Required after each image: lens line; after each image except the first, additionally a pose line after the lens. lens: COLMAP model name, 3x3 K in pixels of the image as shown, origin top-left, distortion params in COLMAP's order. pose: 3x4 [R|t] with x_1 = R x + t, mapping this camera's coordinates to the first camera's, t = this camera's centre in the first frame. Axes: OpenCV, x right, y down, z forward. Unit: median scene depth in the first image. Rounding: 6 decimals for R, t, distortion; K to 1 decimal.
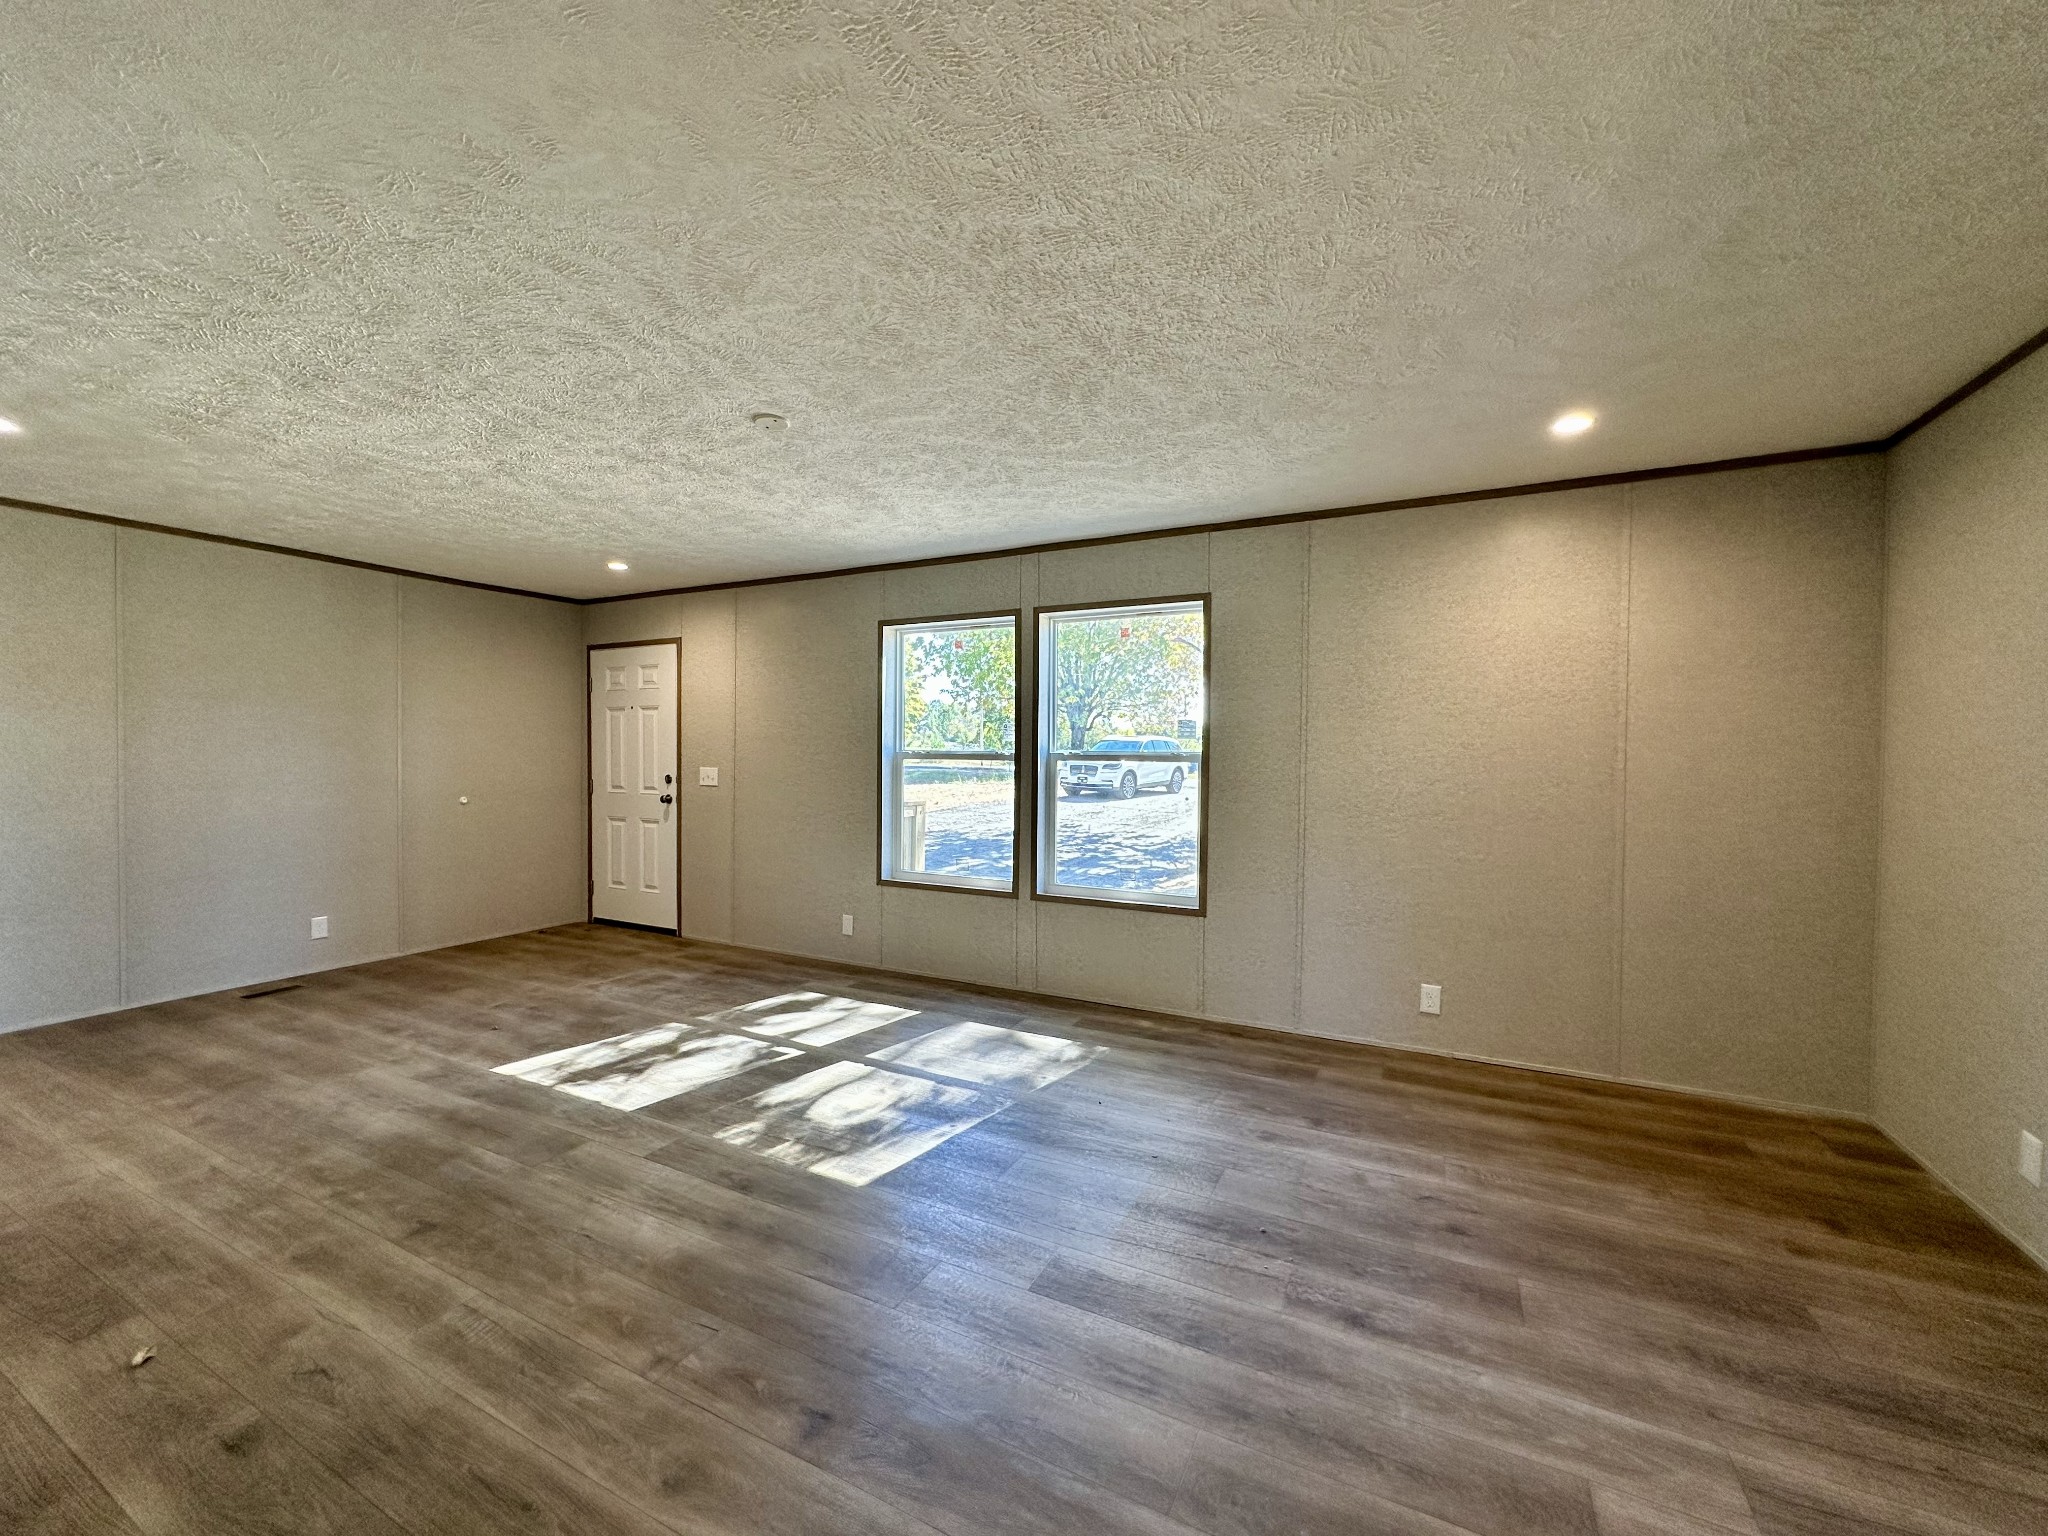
lens RADIAL K [[814.9, 0, 1021.9], [0, 814.9, 768.5], [0, 0, 1]] dist [-0.000507, -0.000269]
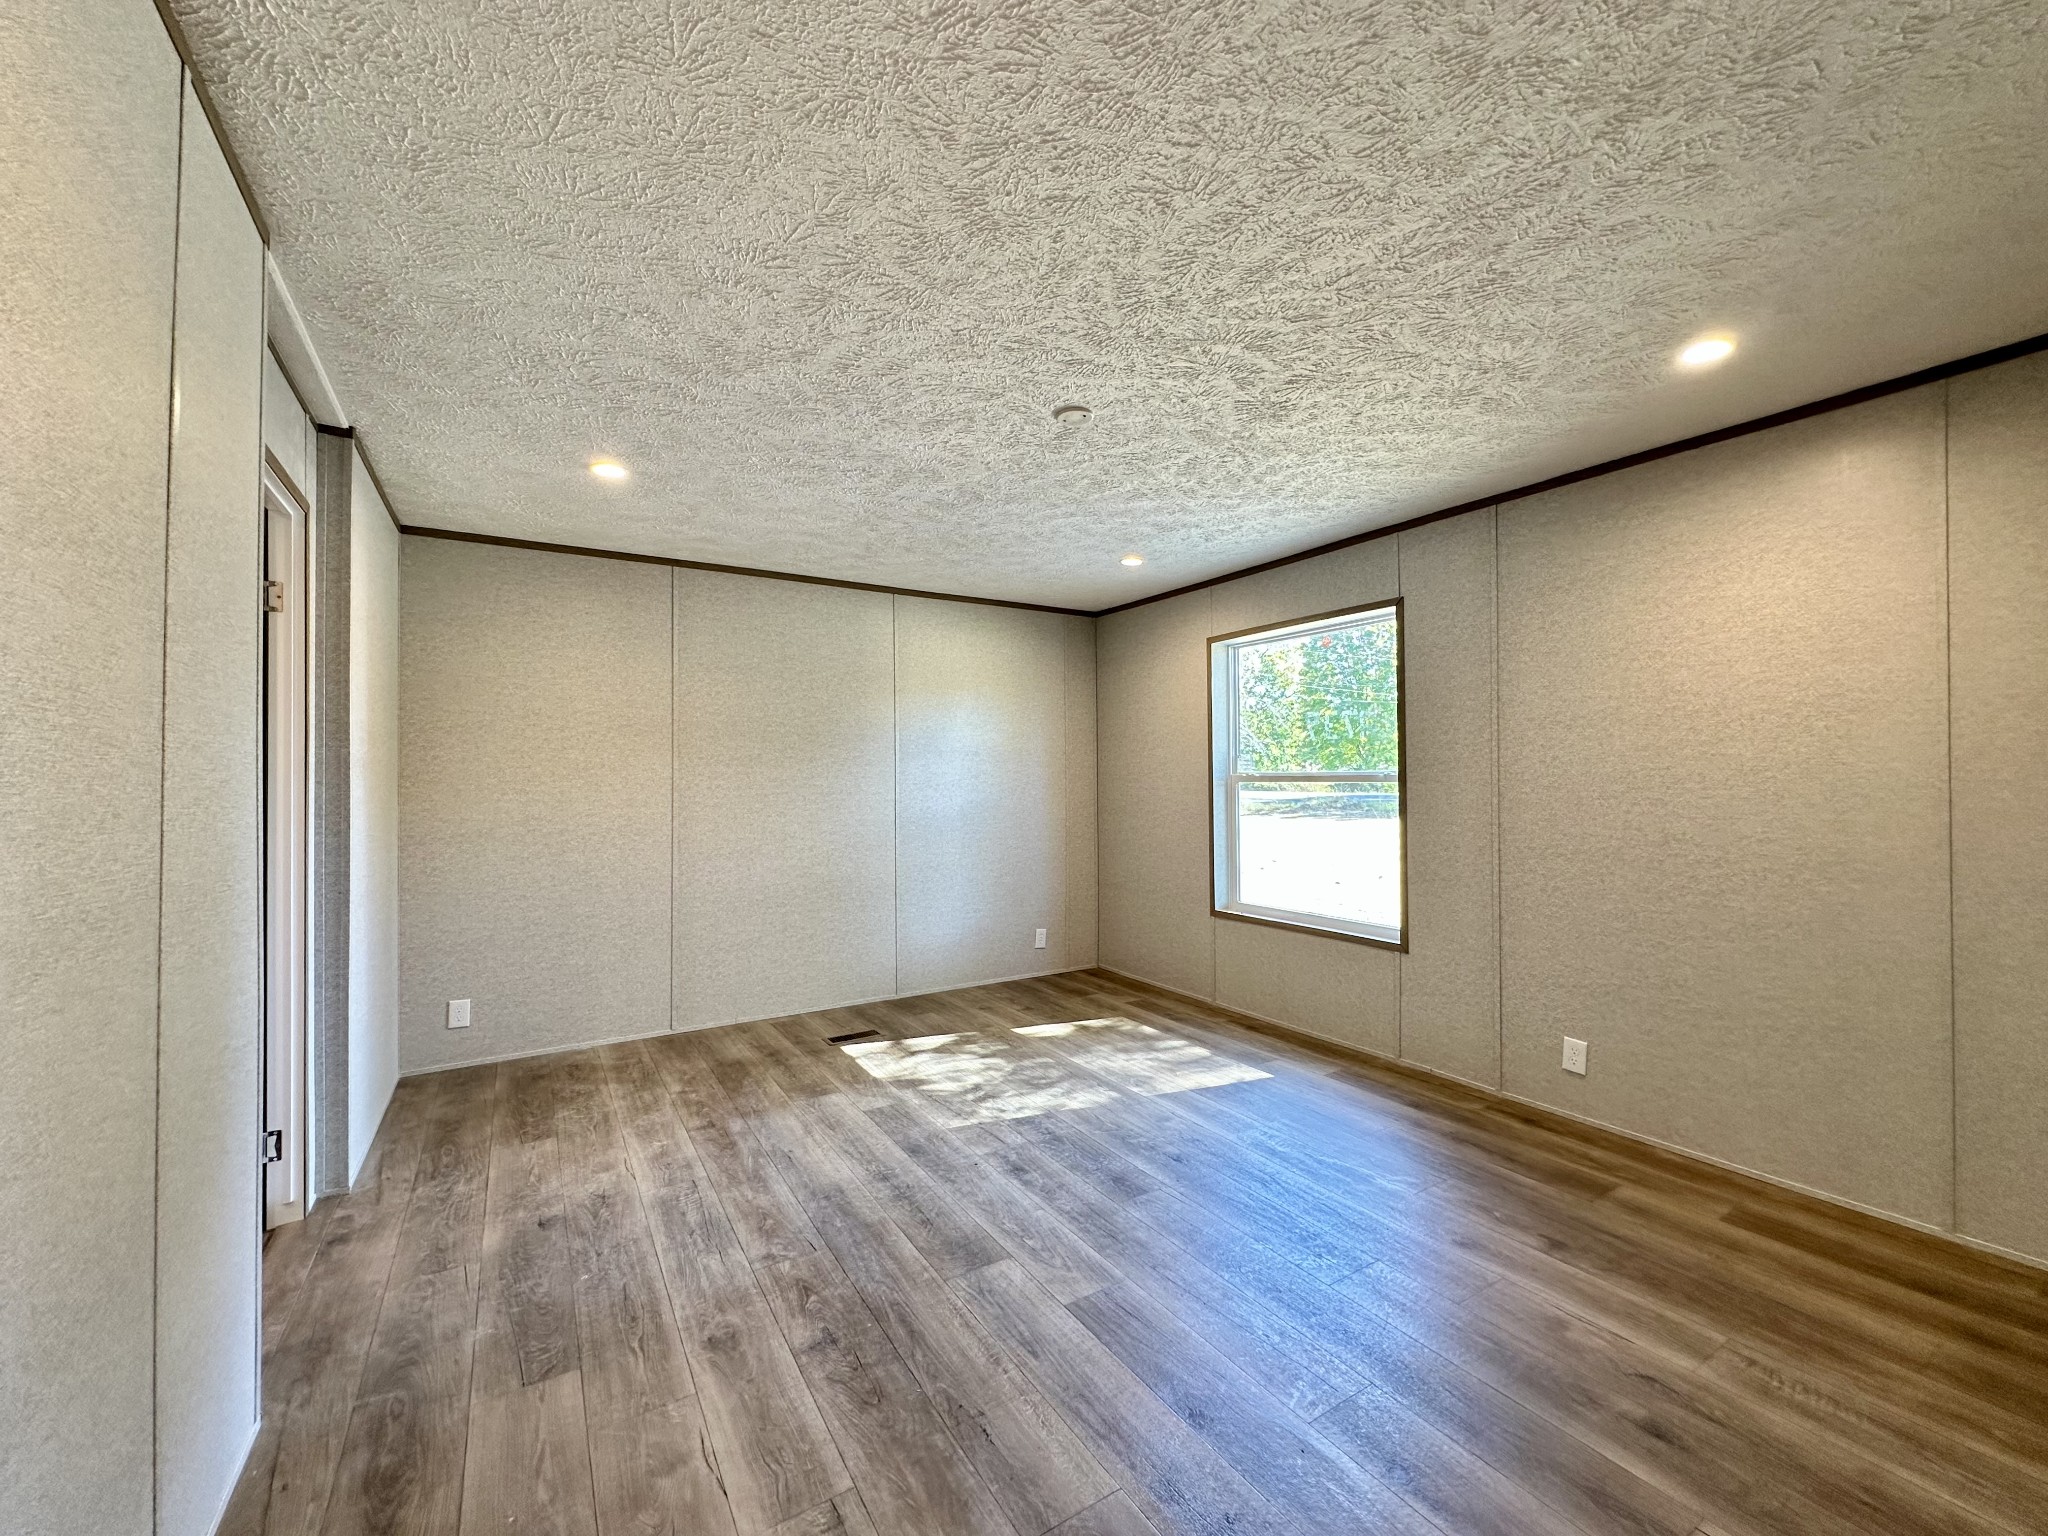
lens RADIAL K [[814.9, 0, 1021.9], [0, 814.9, 768.5], [0, 0, 1]] dist [-0.000507, -0.000269]
pose [[0.859232, -0.008669, -0.511512, 0.321016], [-0.000717, 0.999835, -0.018149, -0.013874], [0.511585, 0.015961, 0.859085, 0.047971]]
